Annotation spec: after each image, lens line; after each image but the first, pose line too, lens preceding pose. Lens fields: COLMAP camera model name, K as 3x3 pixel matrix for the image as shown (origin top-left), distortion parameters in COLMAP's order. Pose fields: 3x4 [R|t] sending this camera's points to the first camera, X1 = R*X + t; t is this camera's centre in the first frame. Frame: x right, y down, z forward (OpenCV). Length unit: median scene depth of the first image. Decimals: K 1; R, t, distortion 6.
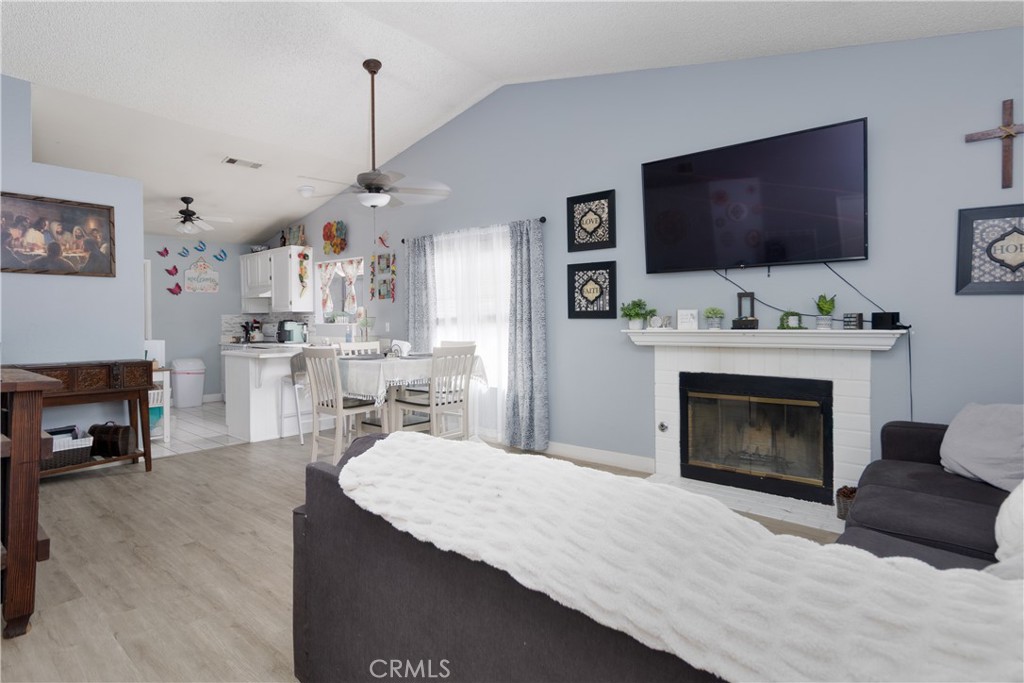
lens RADIAL K [[532.2, 0, 514.7], [0, 532.2, 325.6], [0, 0, 1]] dist [0.004045, 0.000491]
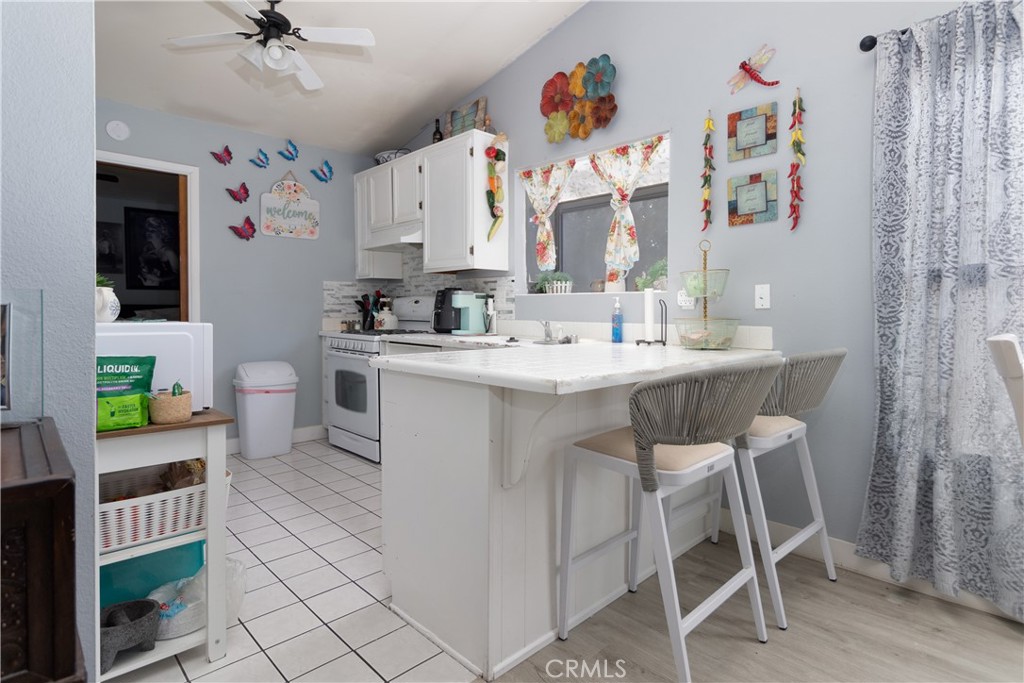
lens RADIAL K [[525.6, 0, 507.5], [0, 525.6, 320.7], [0, 0, 1]] dist [-0.004200, -0.000304]
pose [[0.994723, 0.007563, -0.102319, -0.333961], [-0.006683, 0.999938, 0.008941, 0.015856], [0.102380, -0.008210, 0.994711, 0.525348]]
